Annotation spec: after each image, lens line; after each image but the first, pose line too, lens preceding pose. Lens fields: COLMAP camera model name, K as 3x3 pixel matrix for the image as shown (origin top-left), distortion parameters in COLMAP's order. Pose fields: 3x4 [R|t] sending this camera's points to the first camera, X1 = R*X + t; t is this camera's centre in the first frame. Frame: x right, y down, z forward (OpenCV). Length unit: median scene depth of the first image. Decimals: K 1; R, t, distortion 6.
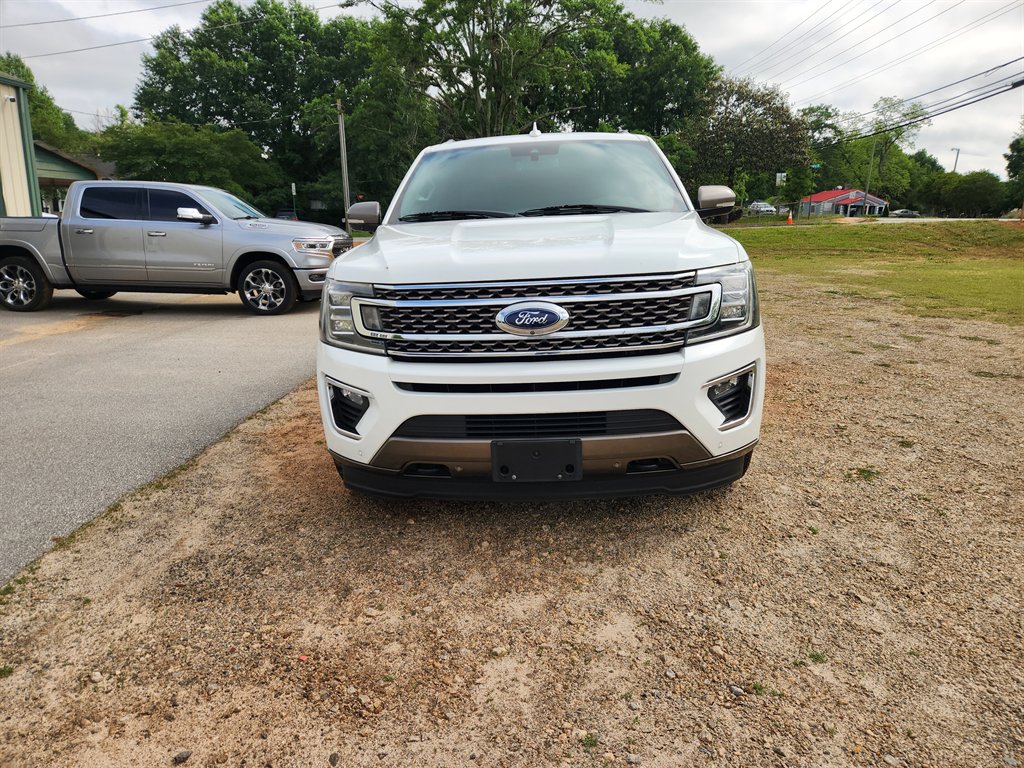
lens RADIAL K [[689.1, 0, 518.5], [0, 689.1, 382.1], [0, 0, 1]] dist [0.086674, -0.077370]
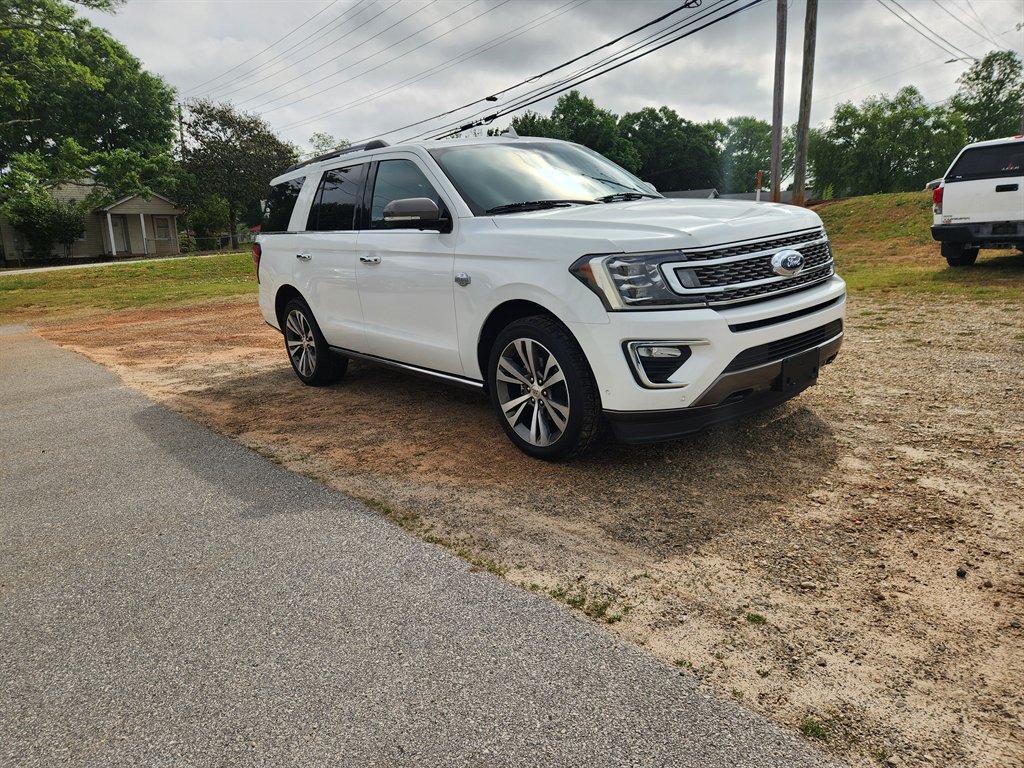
lens RADIAL K [[689.1, 0, 518.5], [0, 689.1, 382.1], [0, 0, 1]] dist [0.086674, -0.077370]
pose [[0.734743, -0.183201, 0.653138, -1.236857], [0.208153, 0.977280, 0.039960, -0.028141], [-0.645620, 0.106592, 0.756183, 0.326618]]
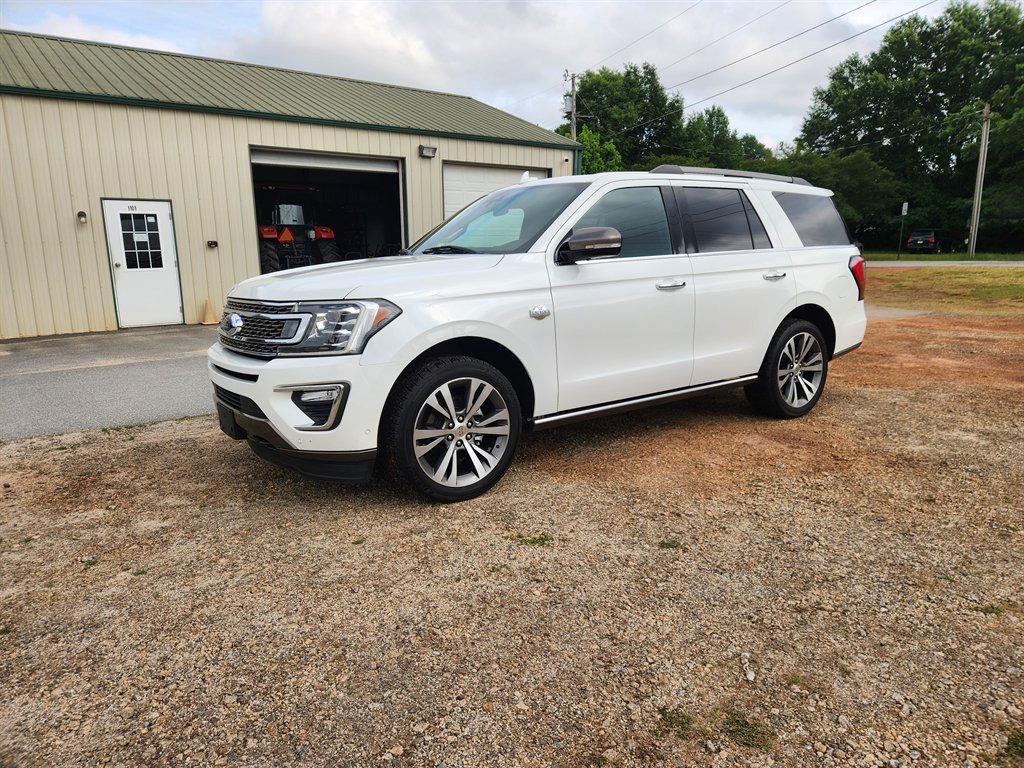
lens RADIAL K [[689.1, 0, 518.5], [0, 689.1, 382.1], [0, 0, 1]] dist [0.086674, -0.077370]
pose [[0.615503, 0.156392, -0.772462, 1.534753], [-0.178205, 0.982347, 0.056890, -0.161245], [0.767723, 0.102641, 0.632508, 0.515320]]
